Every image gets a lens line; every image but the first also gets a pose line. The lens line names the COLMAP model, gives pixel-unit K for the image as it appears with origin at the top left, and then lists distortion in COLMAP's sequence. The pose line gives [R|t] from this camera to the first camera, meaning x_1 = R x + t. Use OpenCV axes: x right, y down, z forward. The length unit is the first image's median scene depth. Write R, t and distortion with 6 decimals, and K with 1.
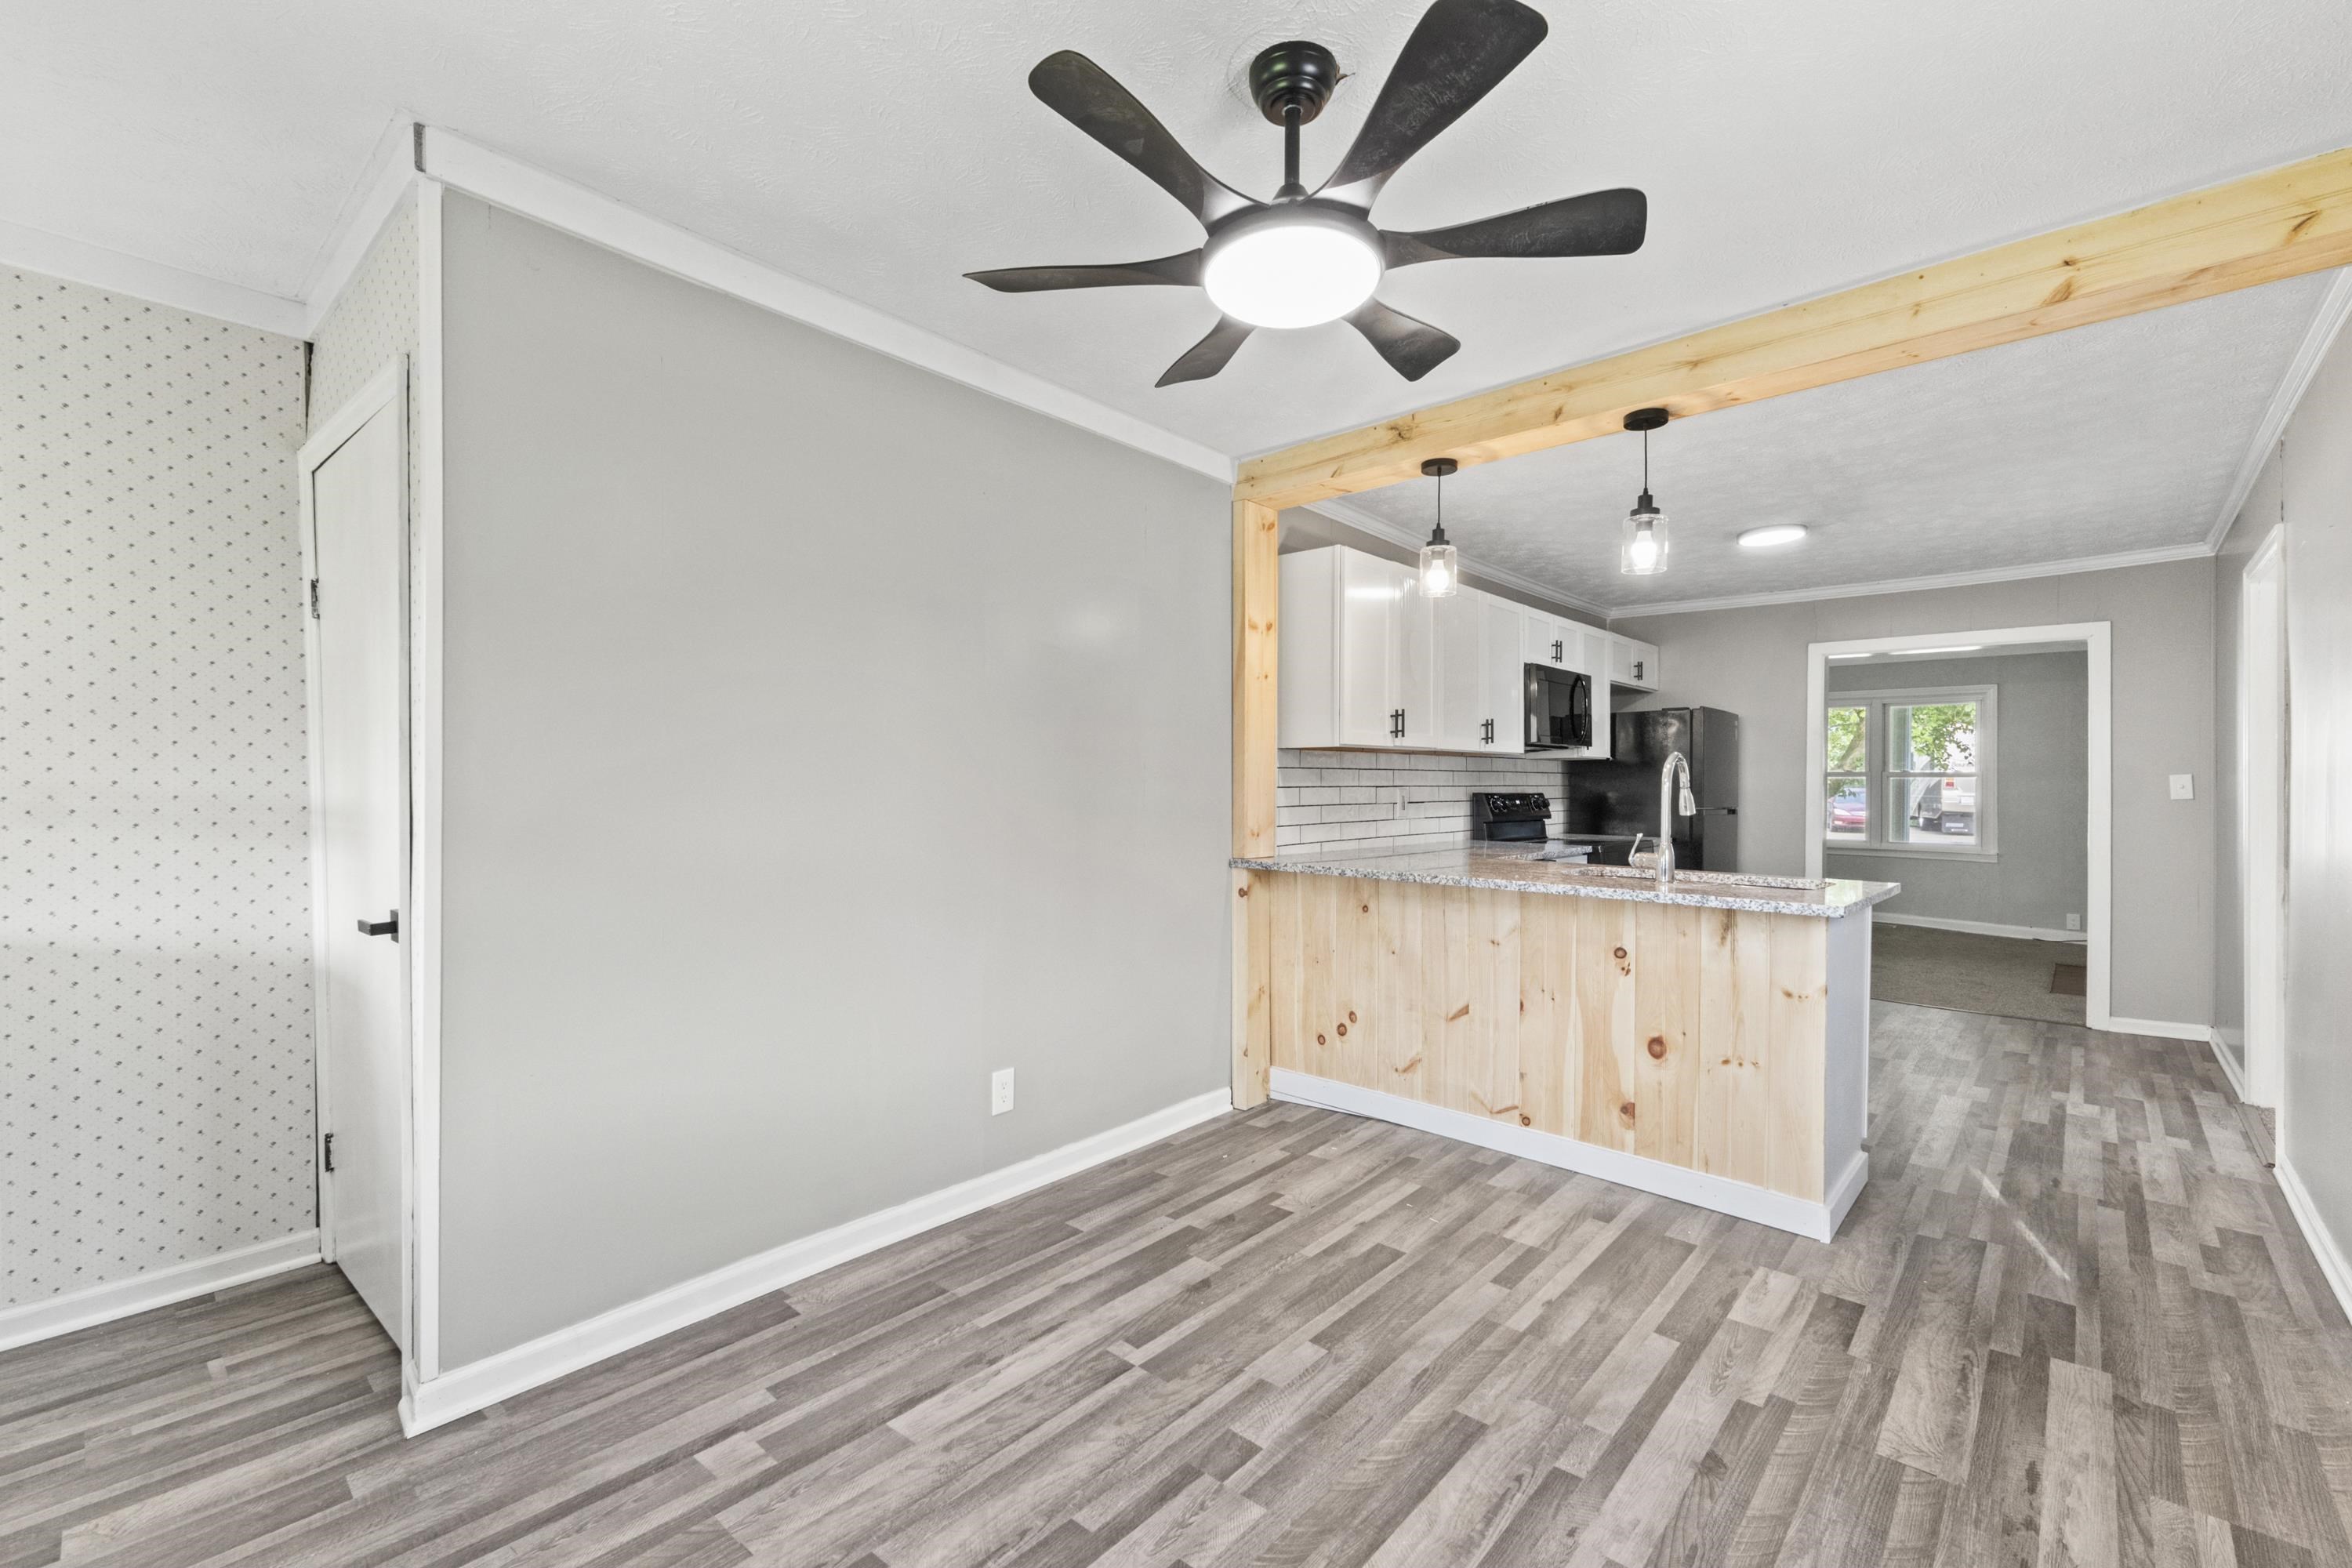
lens RADIAL K [[981.8, 0, 1176.1], [0, 981.8, 771.0], [0, 0, 1]] dist [0.001152, 0.000102]
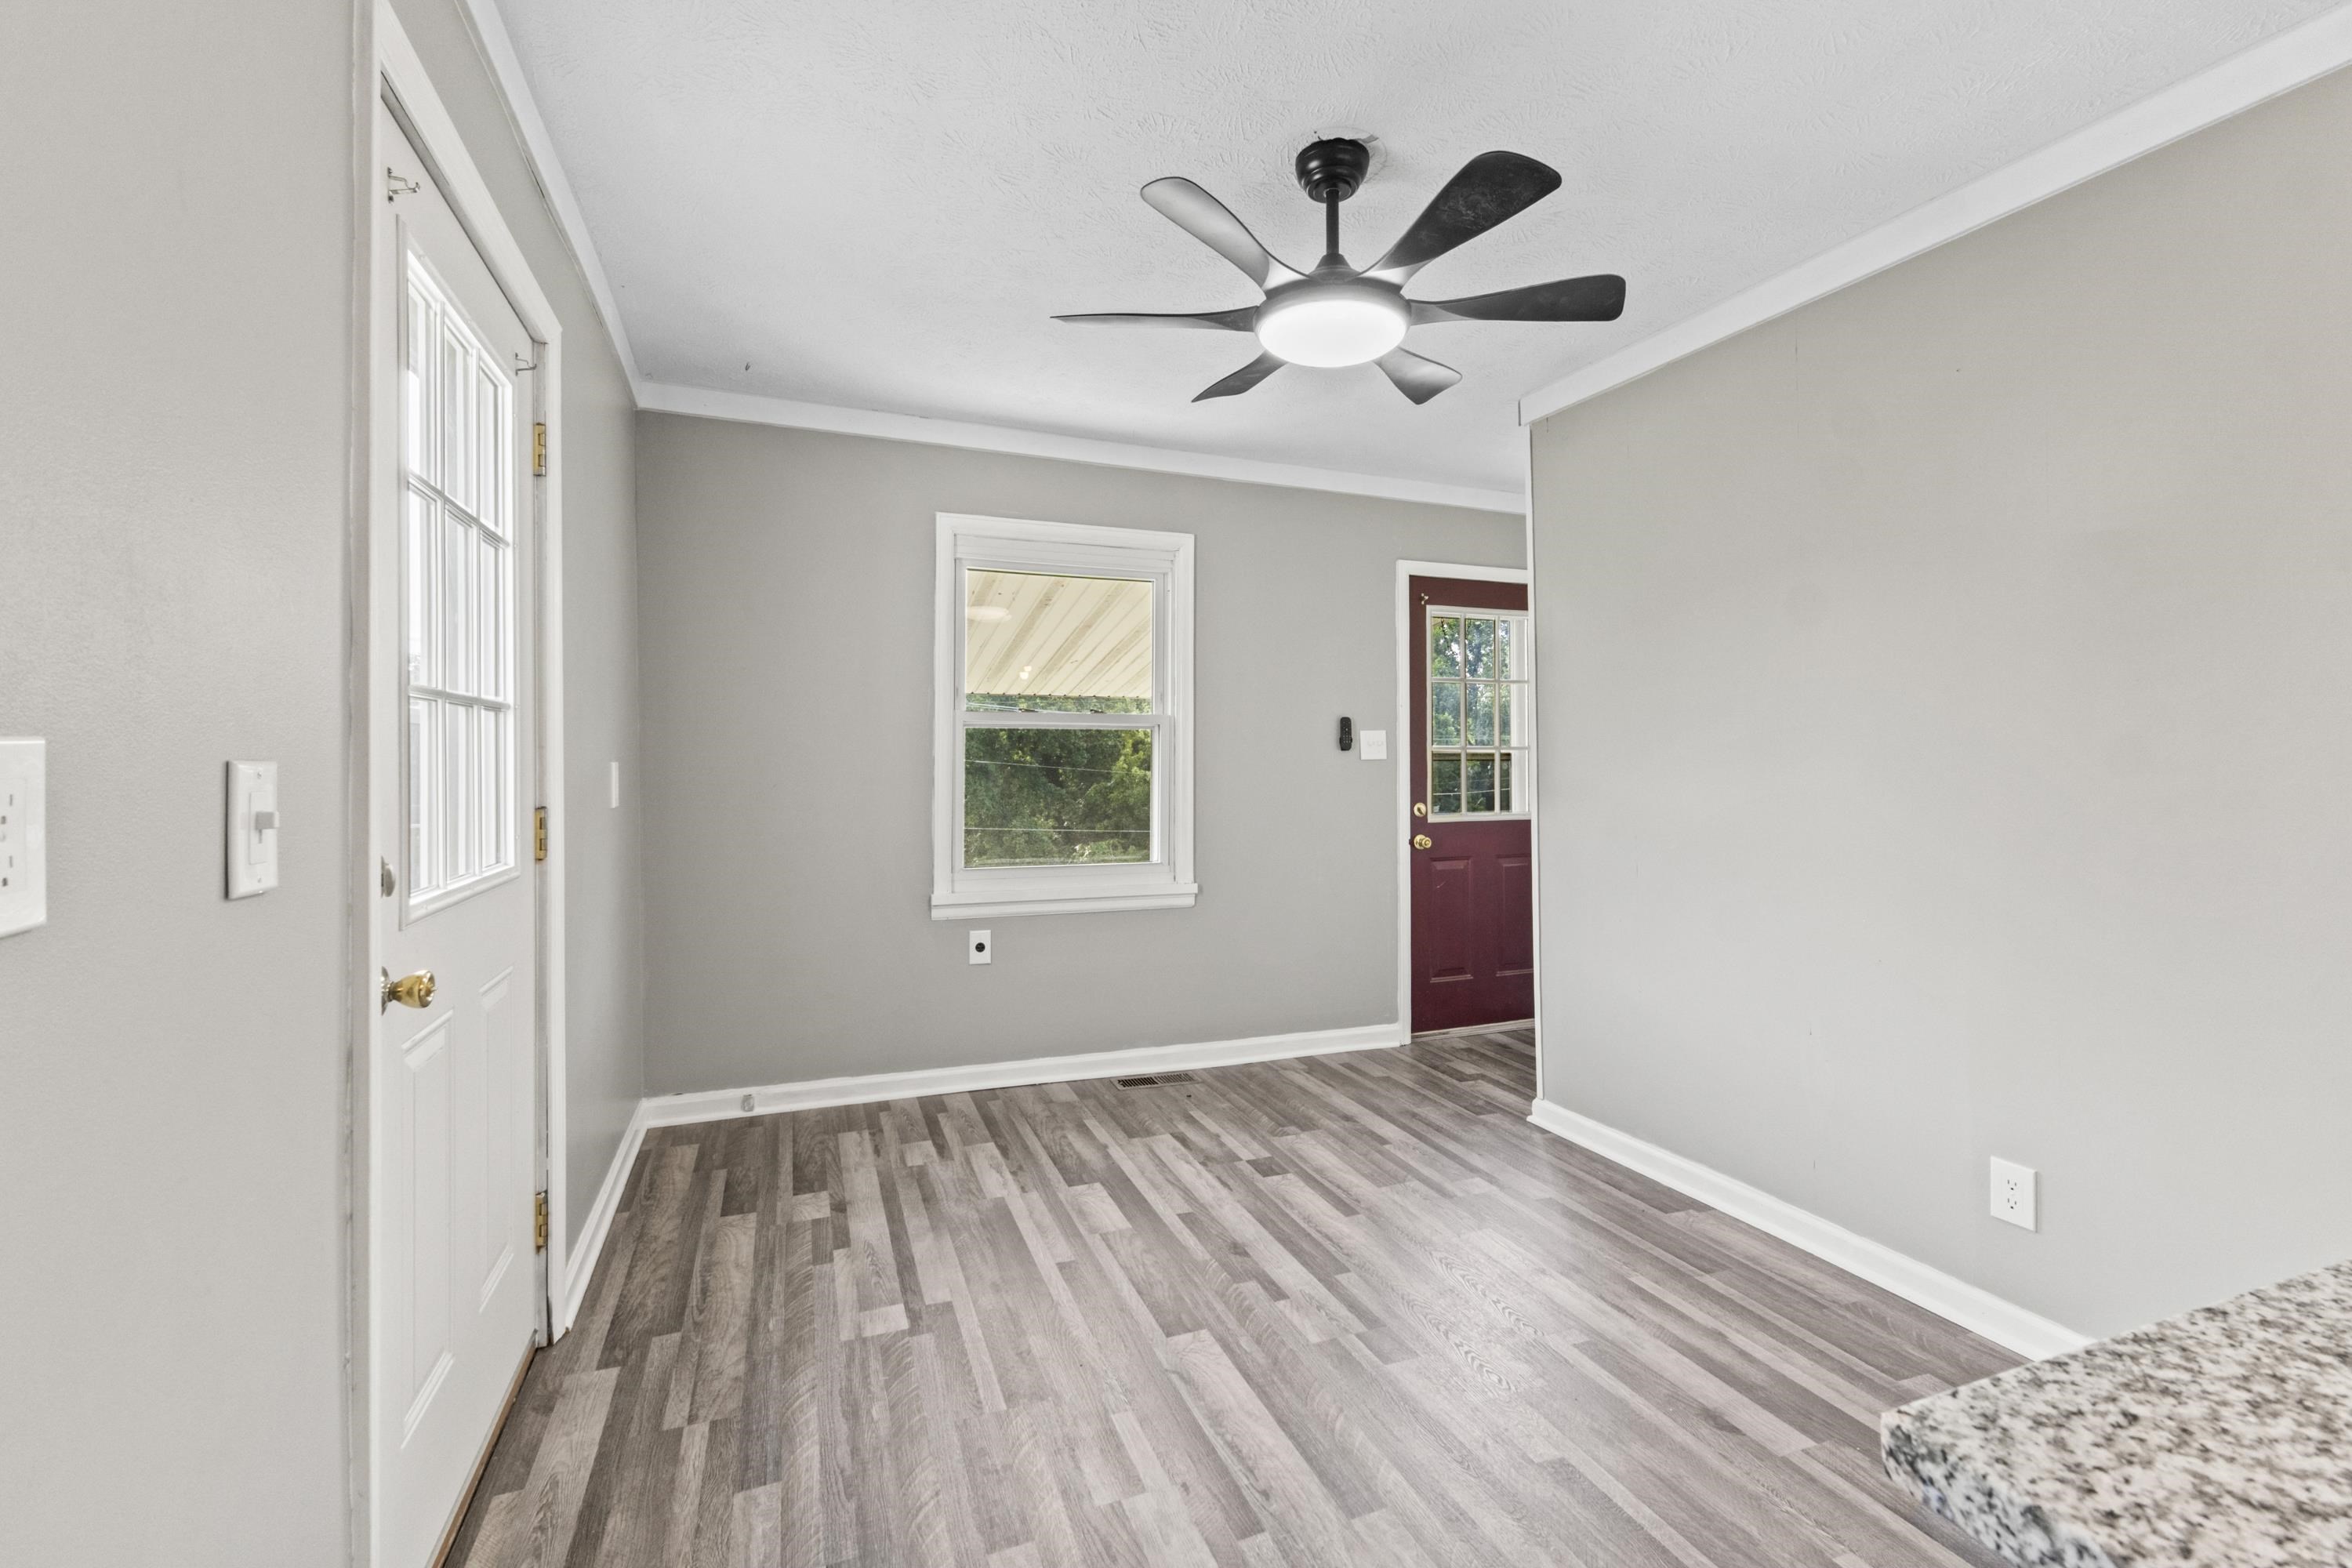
lens RADIAL K [[981.8, 0, 1176.1], [0, 981.8, 771.0], [0, 0, 1]] dist [0.001152, 0.000102]
pose [[-0.440564, 0.008316, -0.897682, 0.941970], [0.017686, 0.999843, 0.000582, 0.021762], [0.897547, -0.015620, -0.440642, 1.039028]]
